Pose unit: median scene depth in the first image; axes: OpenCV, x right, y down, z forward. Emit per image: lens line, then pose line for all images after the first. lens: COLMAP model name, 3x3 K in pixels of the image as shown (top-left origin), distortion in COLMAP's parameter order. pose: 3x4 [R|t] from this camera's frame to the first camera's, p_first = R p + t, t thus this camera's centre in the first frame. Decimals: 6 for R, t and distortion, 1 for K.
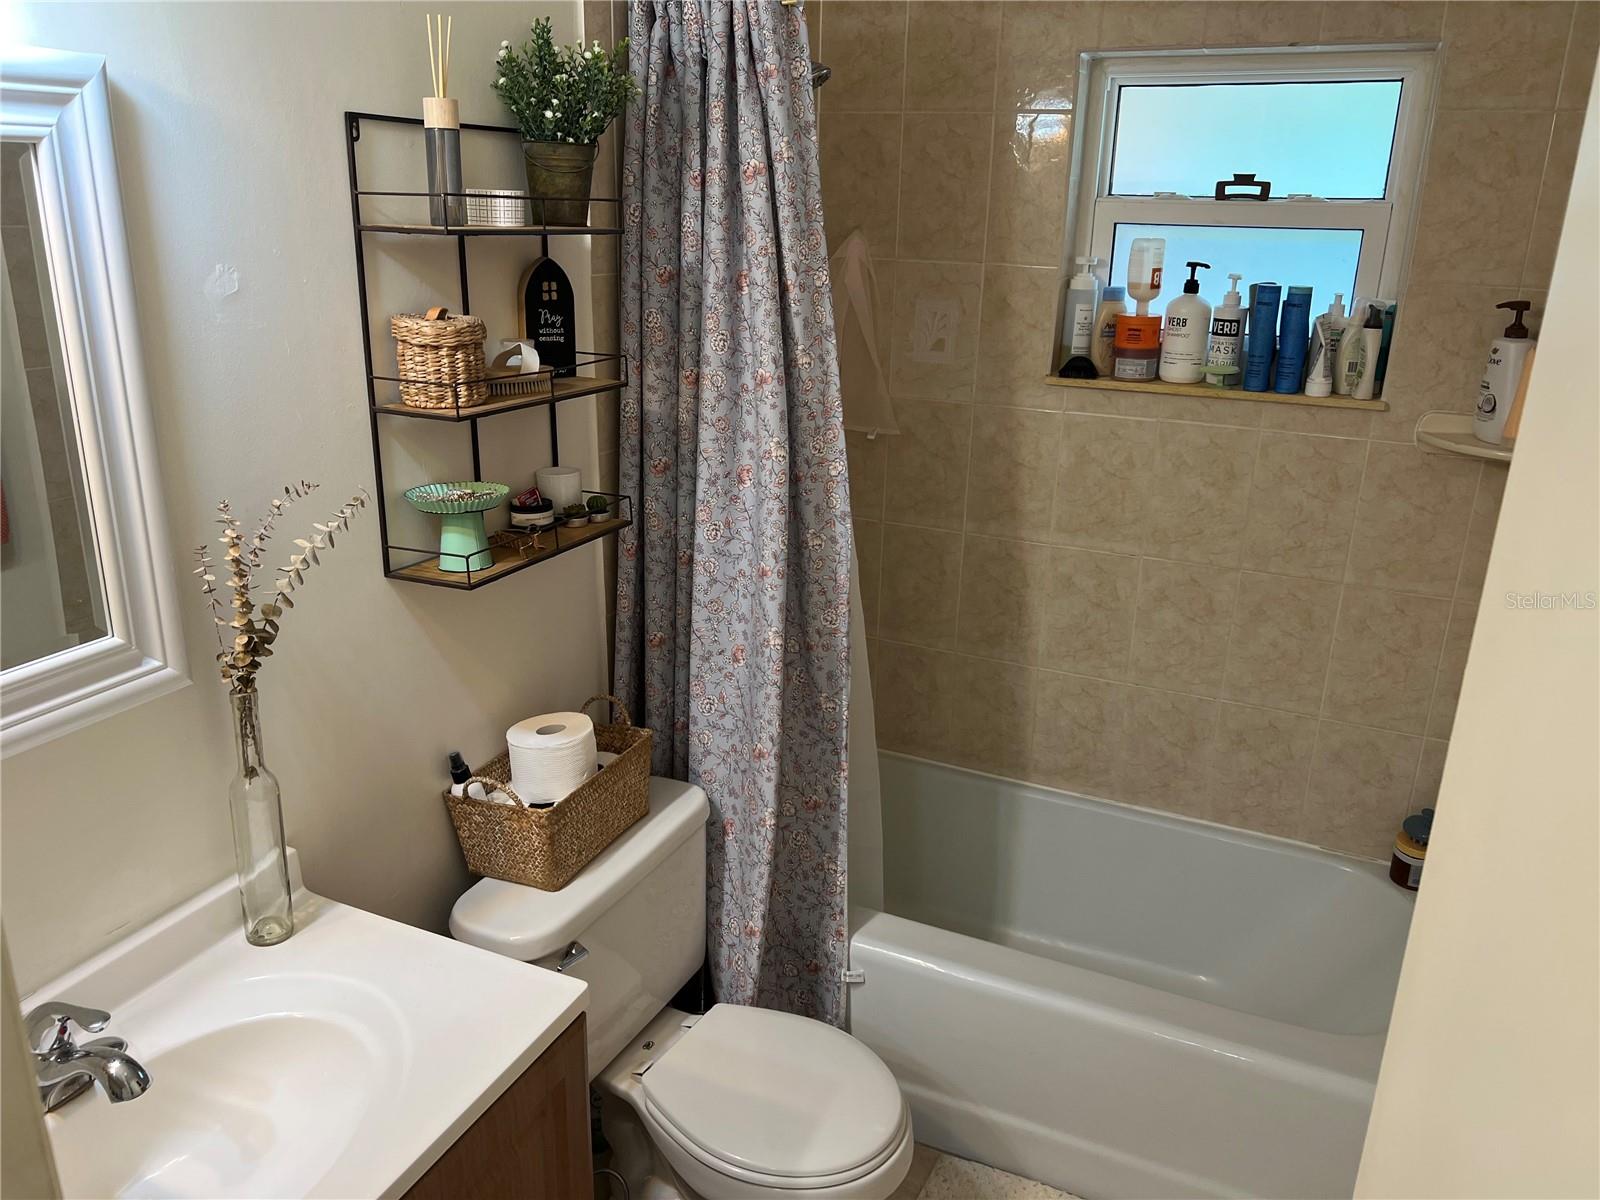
lens RADIAL K [[1204.4, 0, 803.5], [0, 1204.4, 600.0], [0, 0, 1]] dist [0.059272, -0.063100]
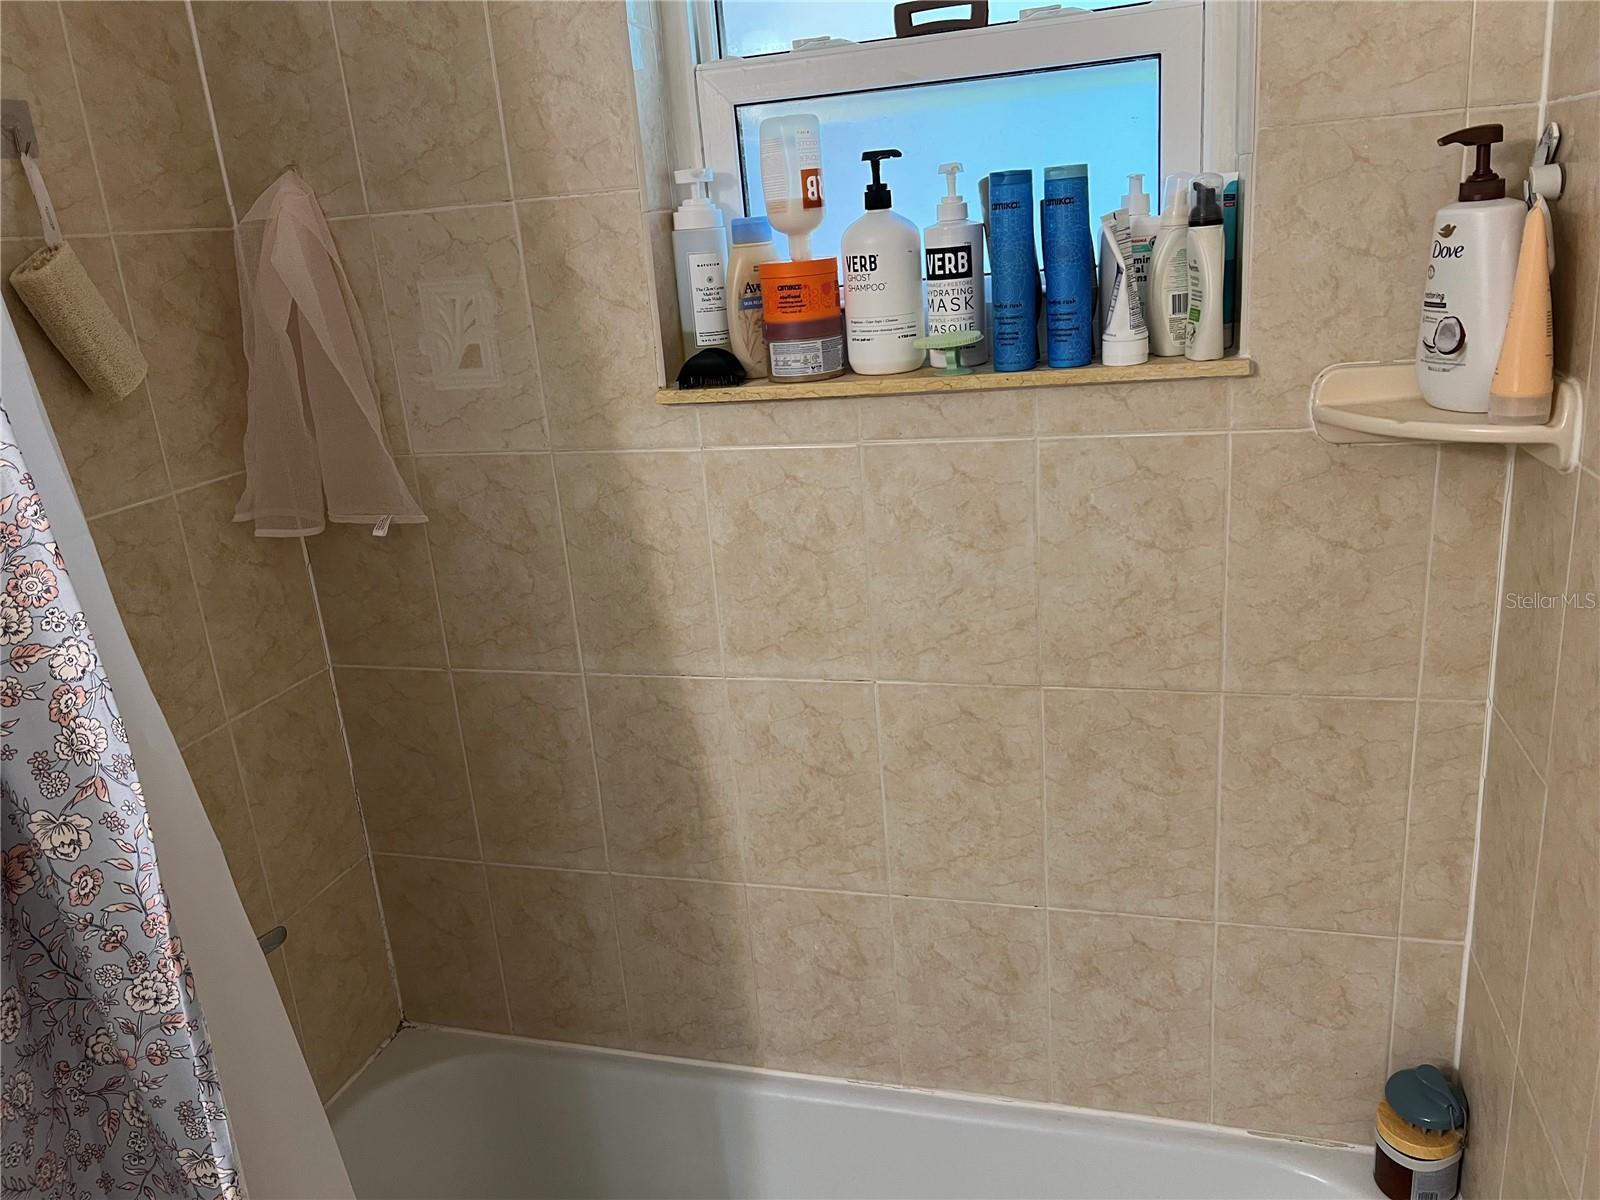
lens RADIAL K [[1204.4, 0, 784.4], [0, 1204.4, 603.7], [0, 0, 1]] dist [0.059272, -0.063100]
pose [[0.983310, -0.143740, 0.111535, 0.183579], [0.146942, 0.988922, -0.021003, -0.068243], [-0.107280, 0.037041, 0.993539, 0.449713]]
